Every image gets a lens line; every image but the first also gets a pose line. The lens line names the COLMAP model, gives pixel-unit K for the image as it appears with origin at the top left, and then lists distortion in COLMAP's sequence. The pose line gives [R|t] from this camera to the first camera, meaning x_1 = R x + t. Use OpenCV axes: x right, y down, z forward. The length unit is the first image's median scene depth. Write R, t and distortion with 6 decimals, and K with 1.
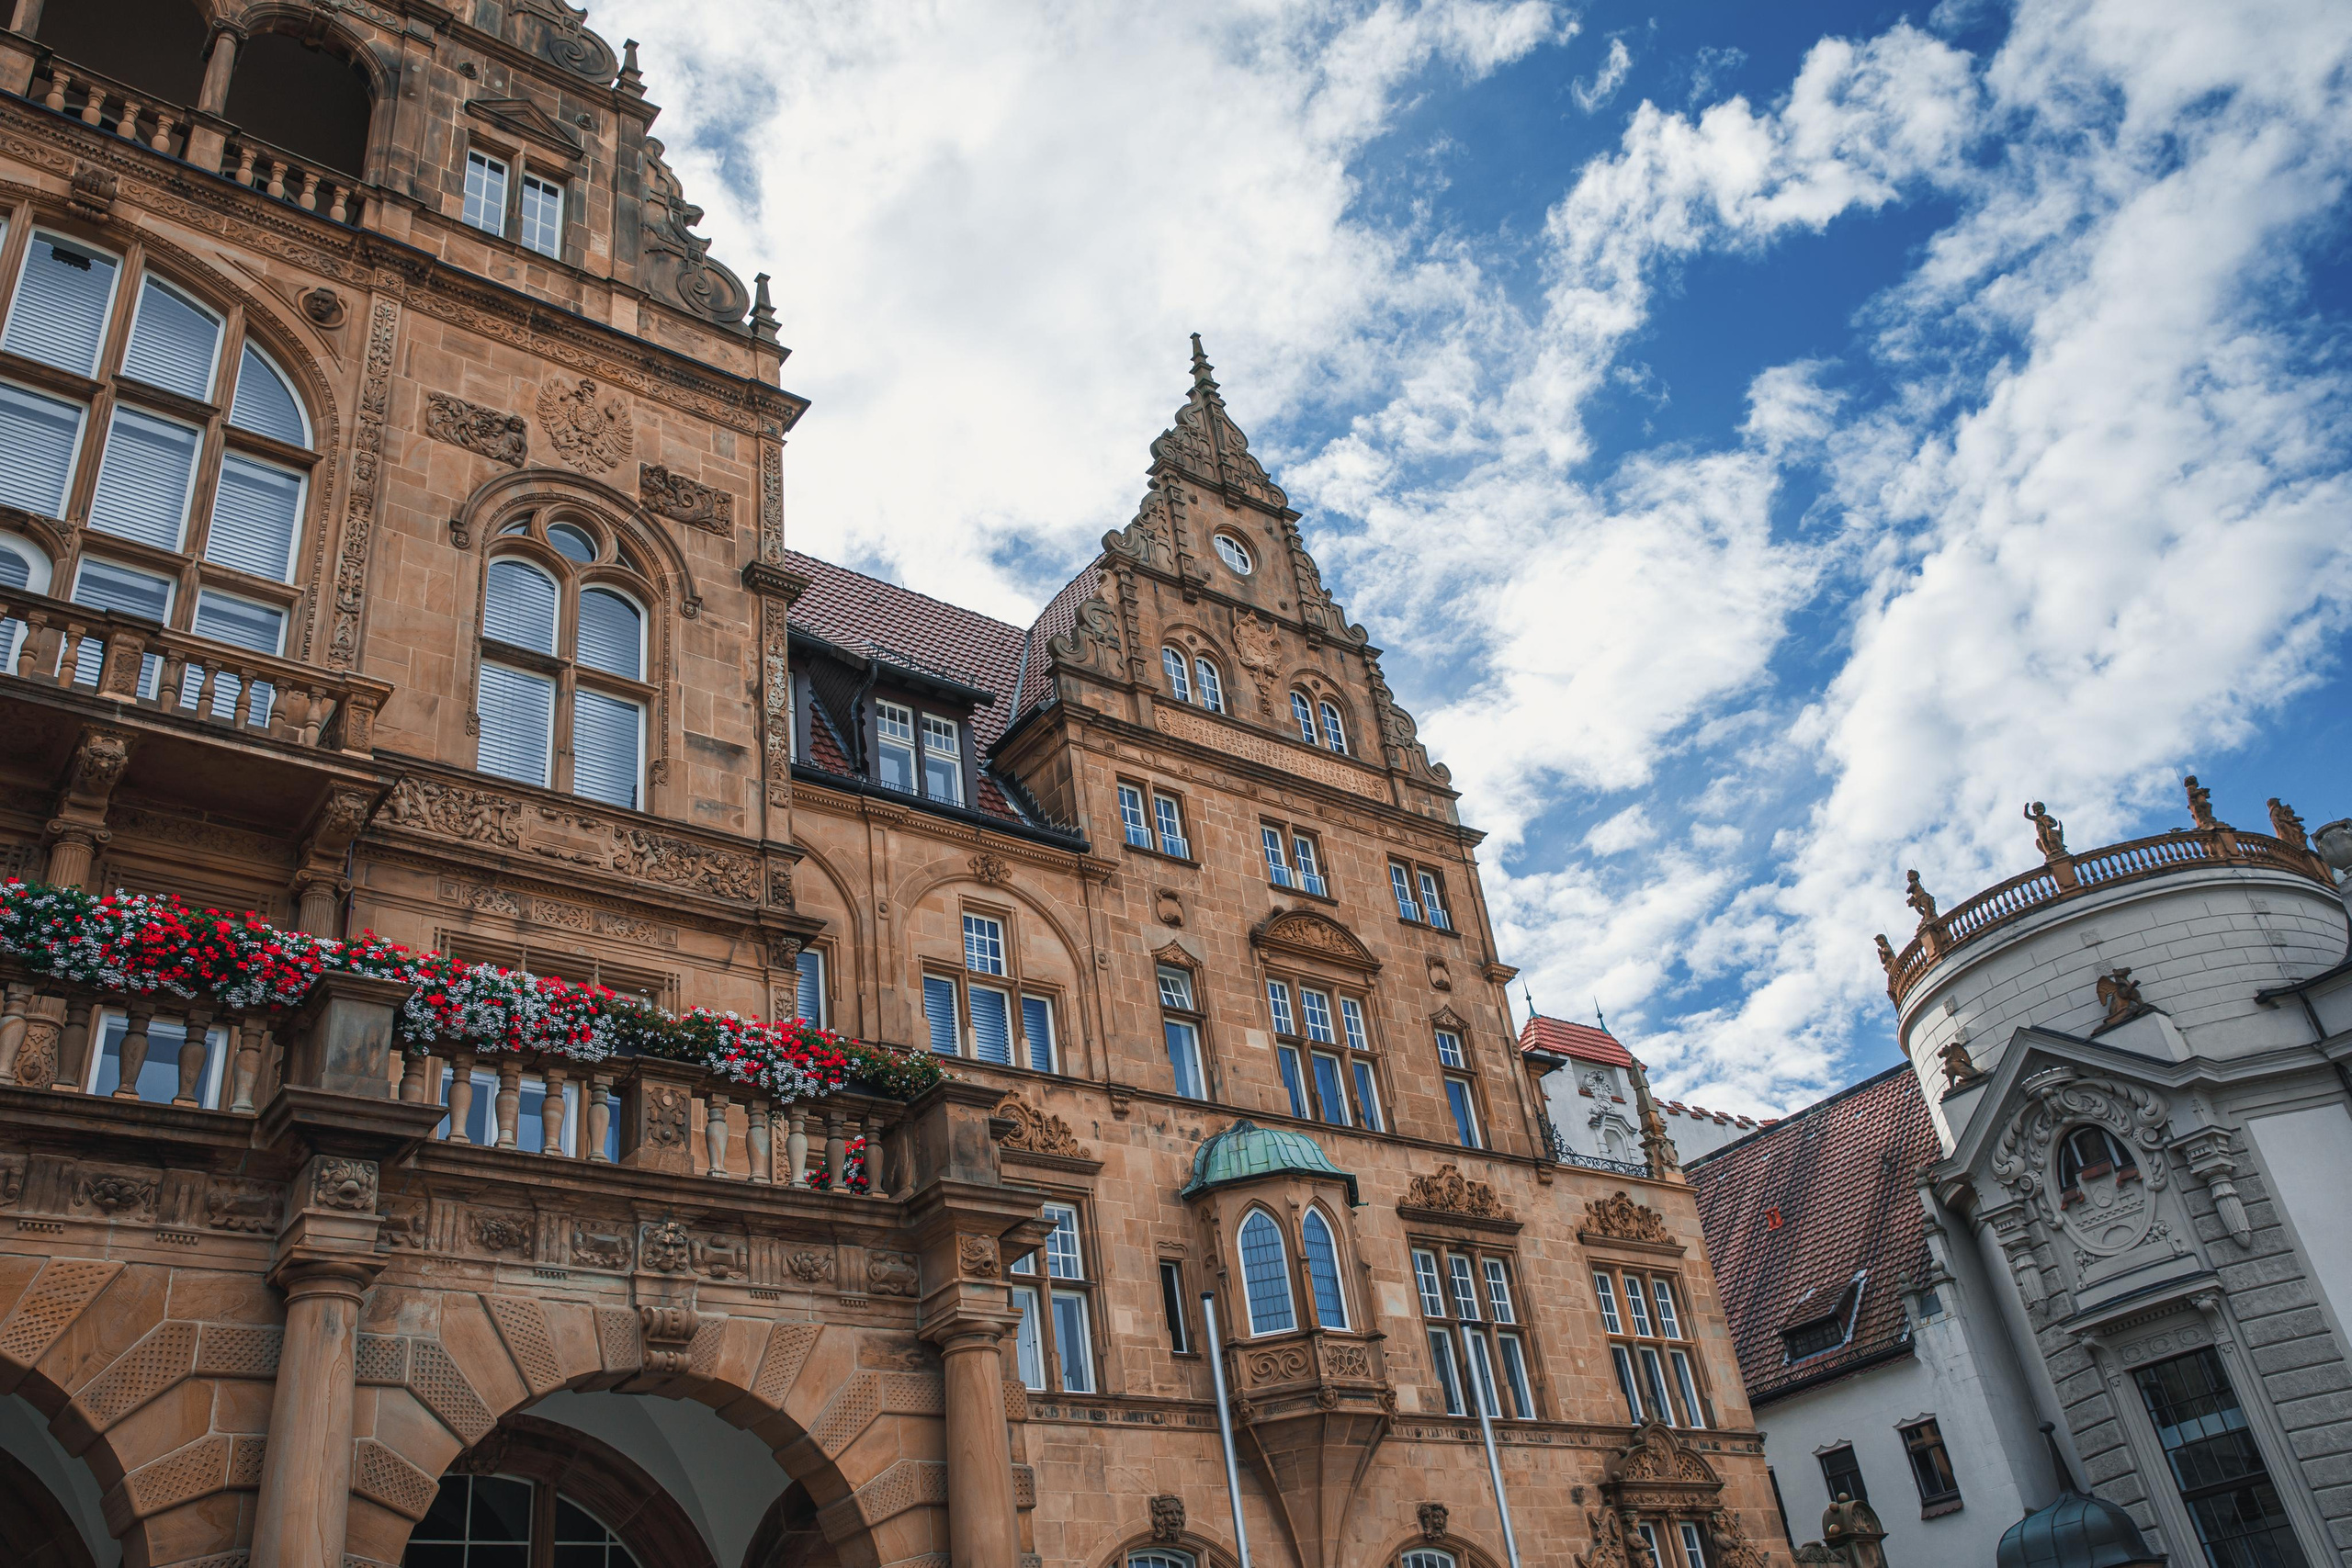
lens RADIAL K [[1898.1, 0, 1180.3], [0, 1898.1, 786.4], [0, 0, 1]] dist [-0.063139, 0.087100]
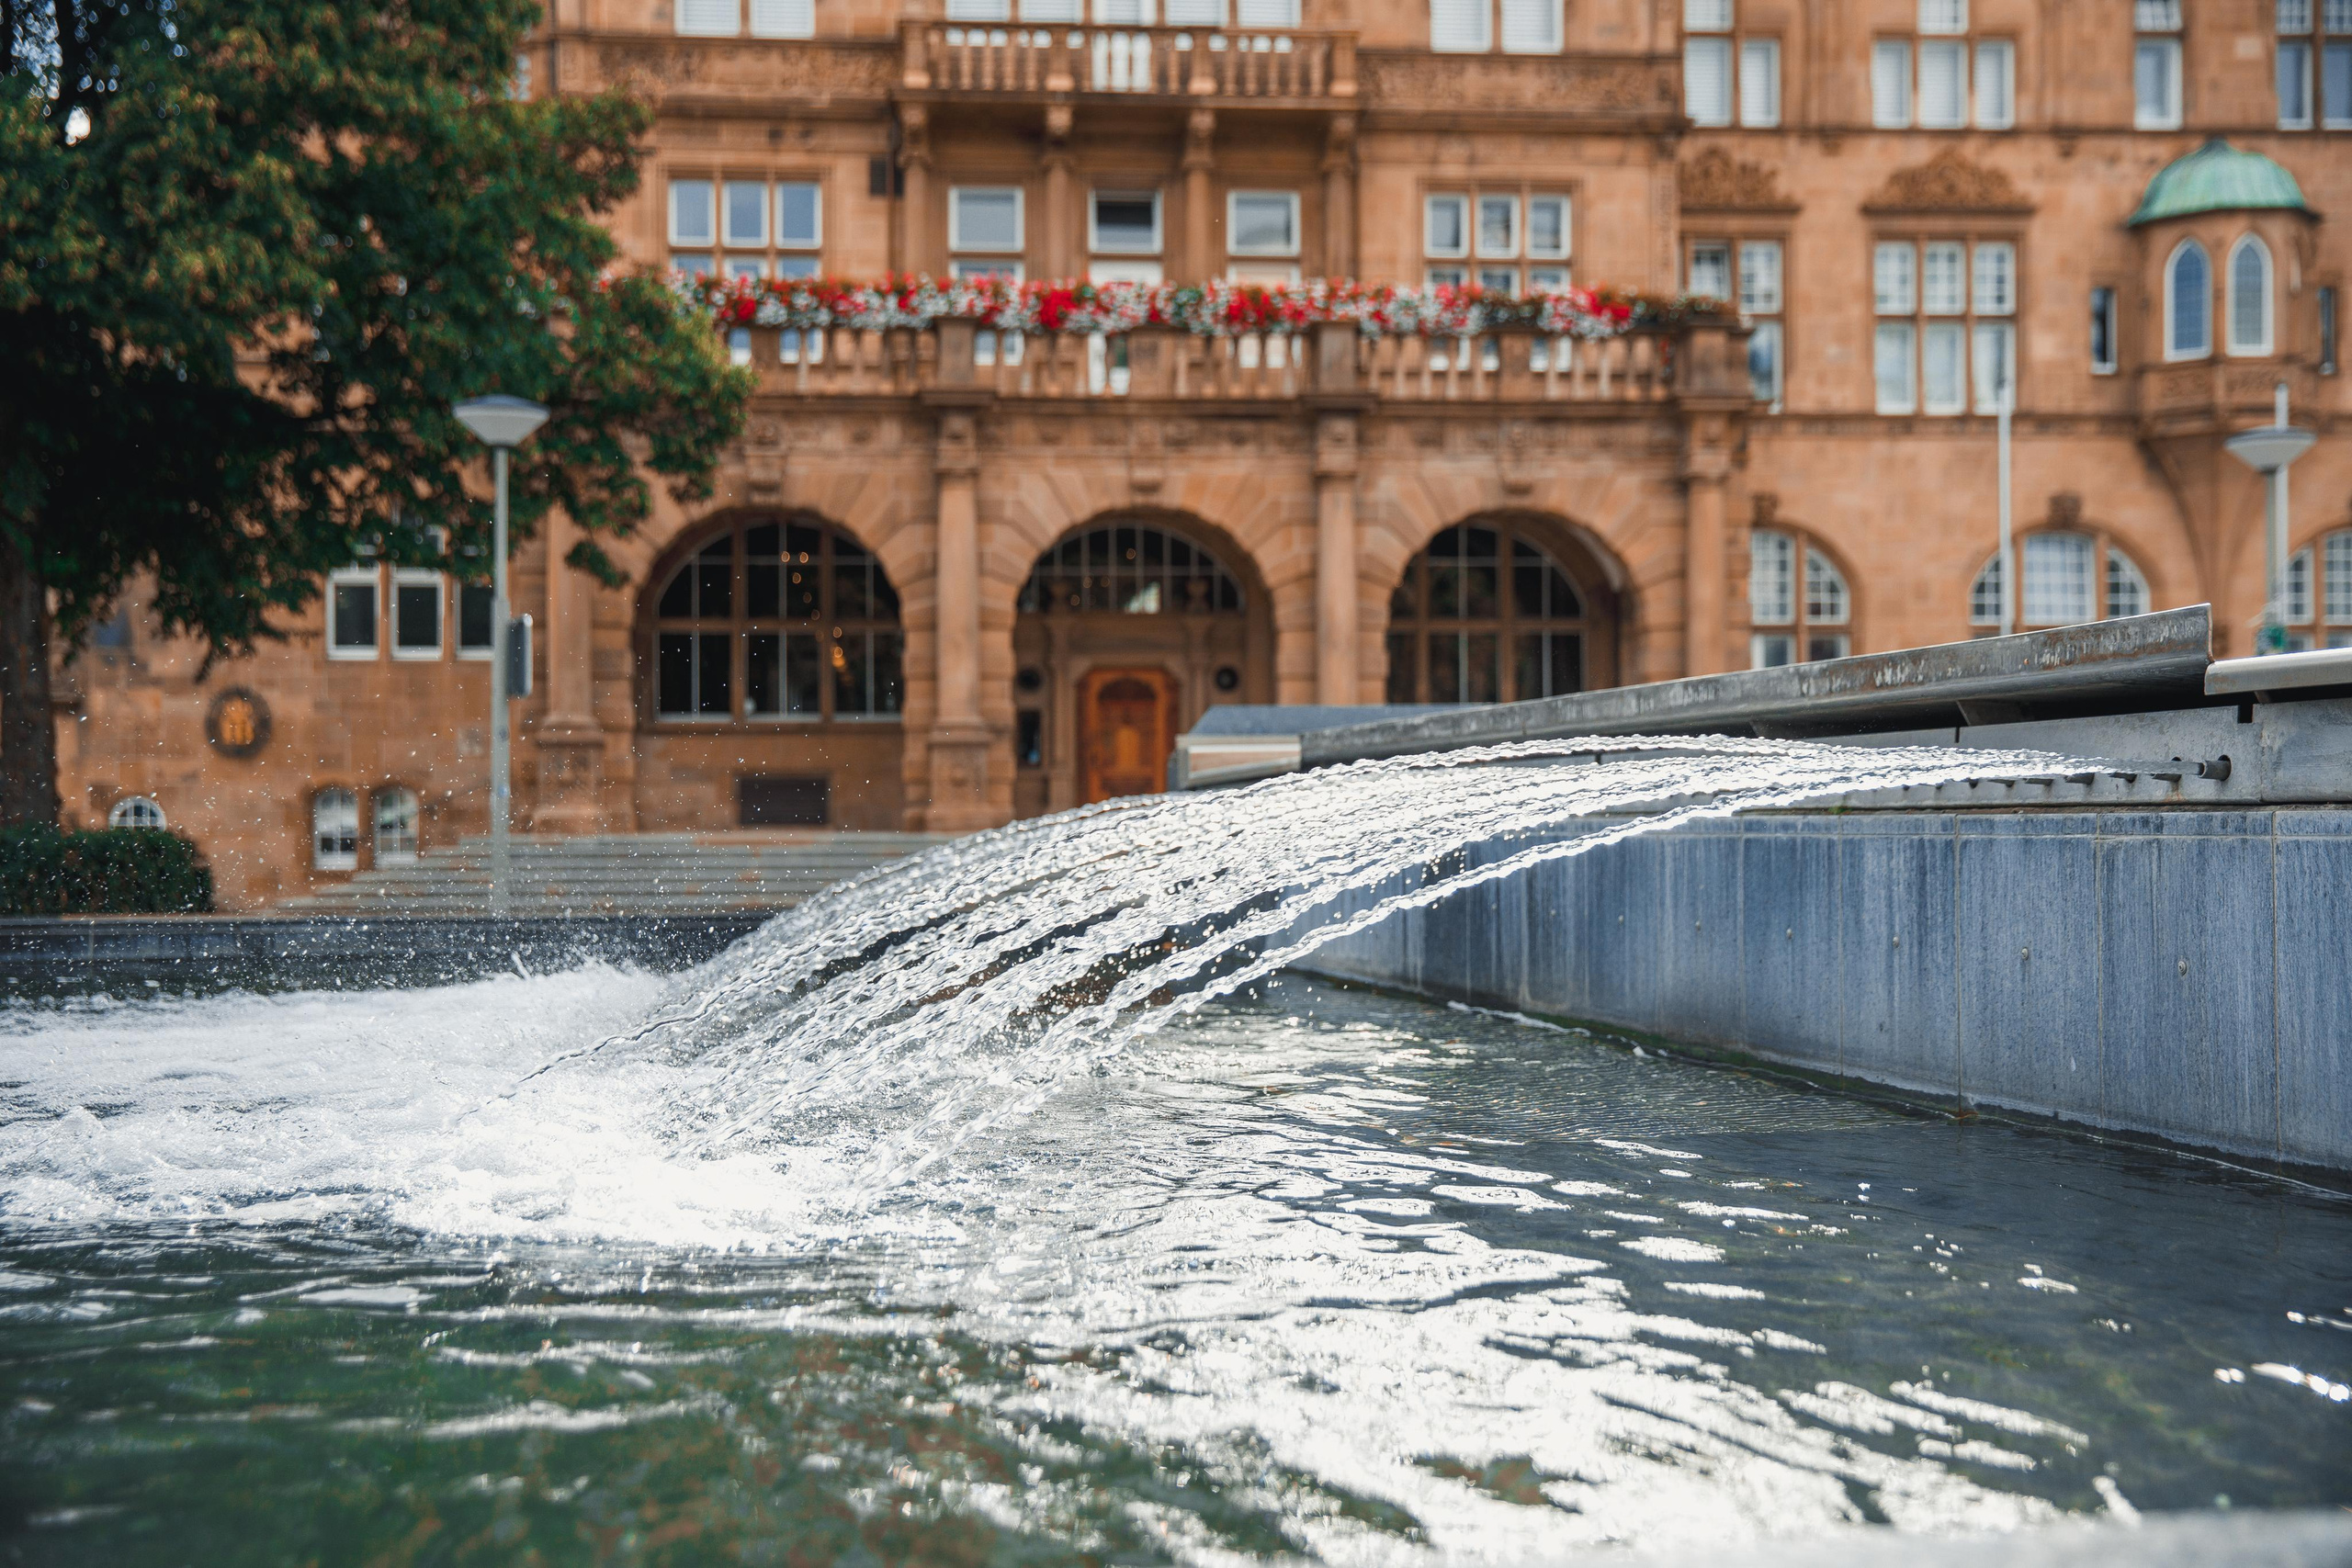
lens RADIAL K [[2804.5, 0, 1194.9], [0, 2804.5, 781.9], [0, 0, 1]] dist [0.086732, 0.000000]
pose [[0.835556, 0.119635, -0.536221, 0.463224], [0.194808, 0.848074, 0.492768, -0.420255], [0.513708, -0.516196, 0.685307, -0.566517]]
